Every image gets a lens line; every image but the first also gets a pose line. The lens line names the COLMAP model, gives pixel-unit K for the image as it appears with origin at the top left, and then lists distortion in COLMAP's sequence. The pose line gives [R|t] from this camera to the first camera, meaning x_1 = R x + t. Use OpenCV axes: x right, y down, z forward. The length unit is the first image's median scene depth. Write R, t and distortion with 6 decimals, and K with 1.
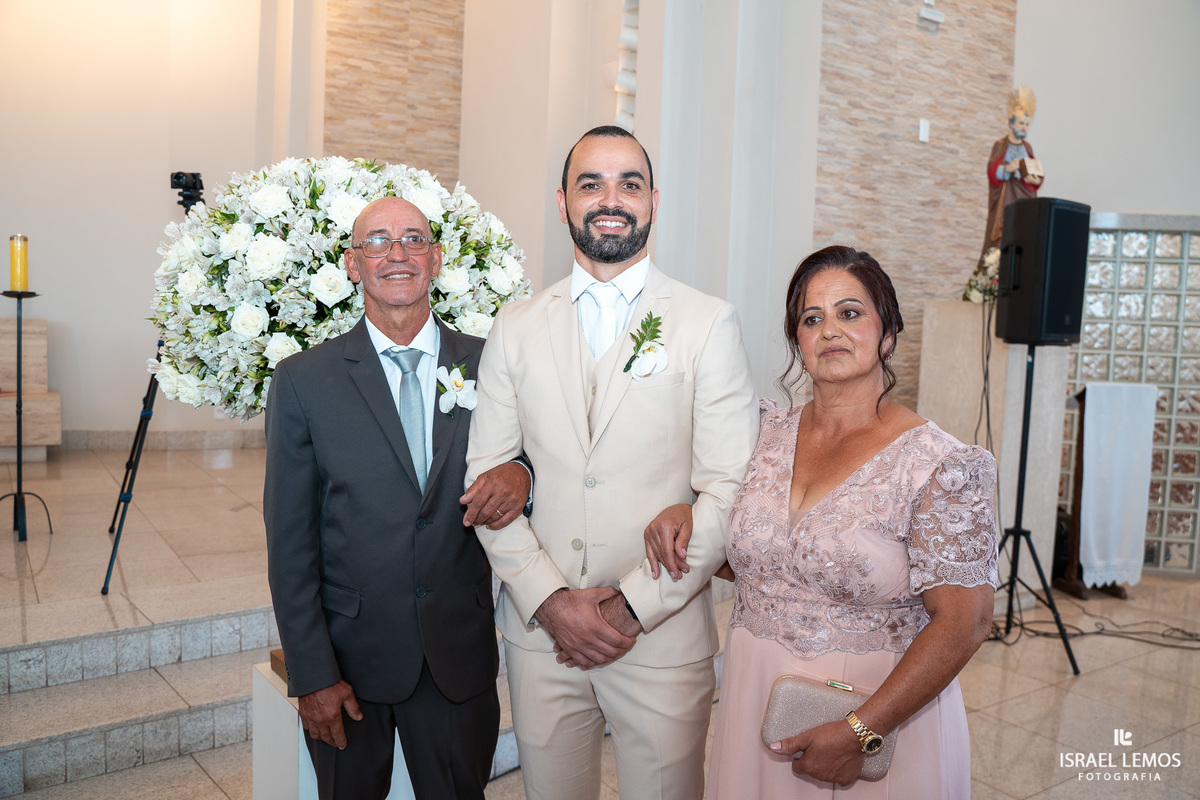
lens RADIAL K [[978.6, 0, 600.0], [0, 978.6, 400.0], [0, 0, 1]] dist [-0.126410, 0.108138]
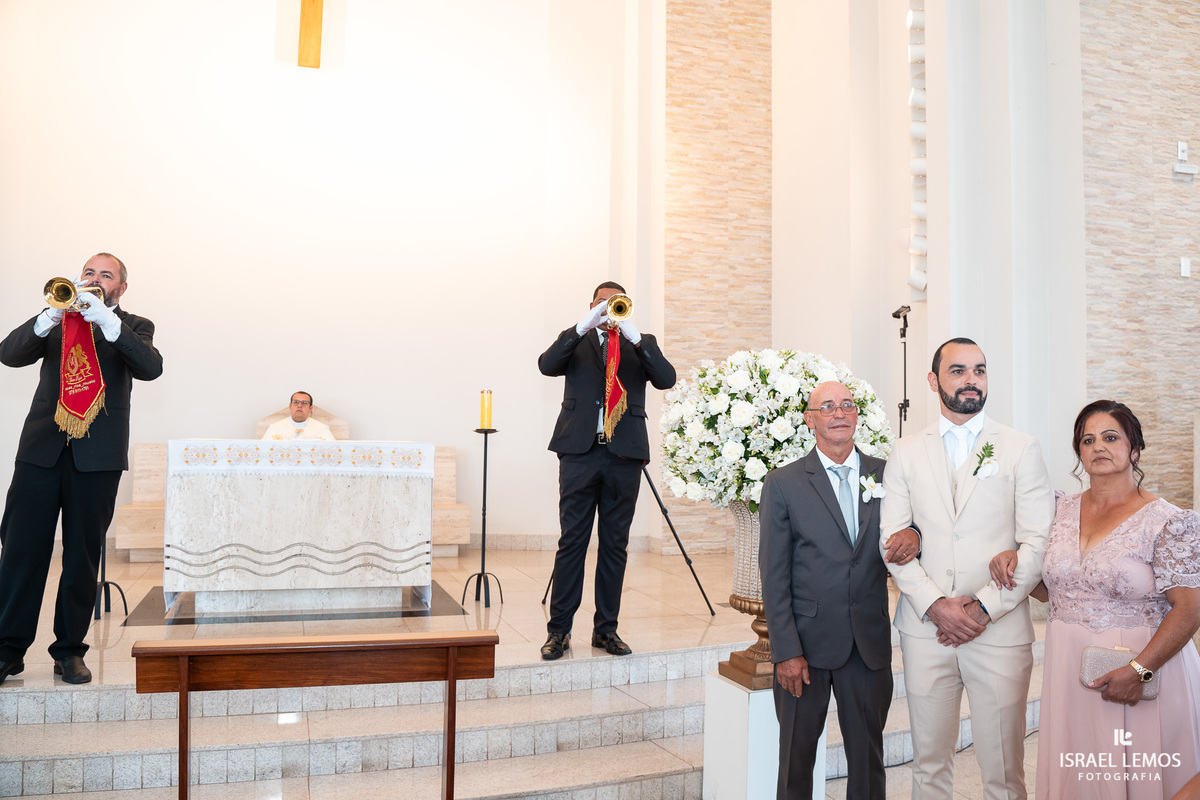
lens RADIAL K [[978.6, 0, 600.0], [0, 978.6, 400.0], [0, 0, 1]] dist [-0.126410, 0.108138]
pose [[0.964630, -0.033327, -0.261493, -0.052724], [0.002055, 0.992896, -0.118964, 0.012631], [0.263600, 0.114218, 0.957846, -0.277641]]
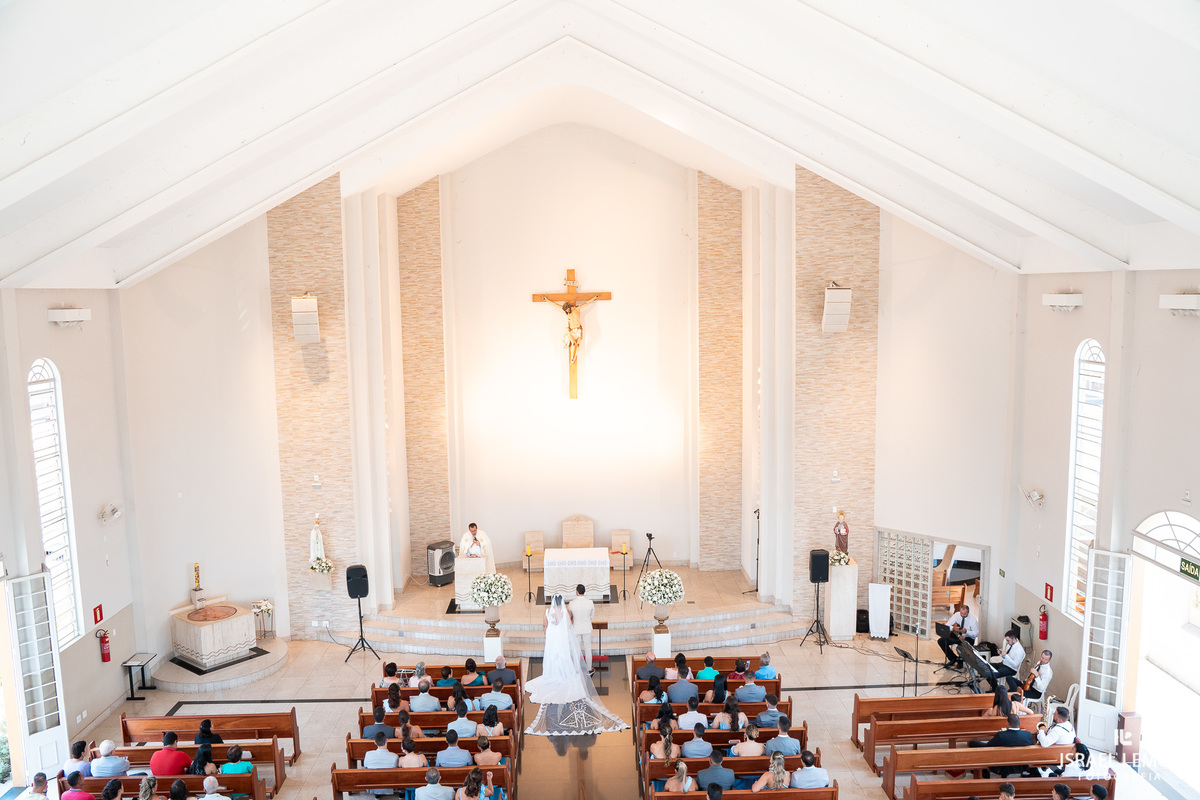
lens RADIAL K [[978.6, 0, 600.0], [0, 978.6, 400.0], [0, 0, 1]] dist [-0.126410, 0.108138]
pose [[0.842997, 0.012053, -0.537783, 1.671775], [0.008267, 0.999341, 0.035356, -0.892350], [0.537855, -0.034251, 0.842341, -2.768625]]
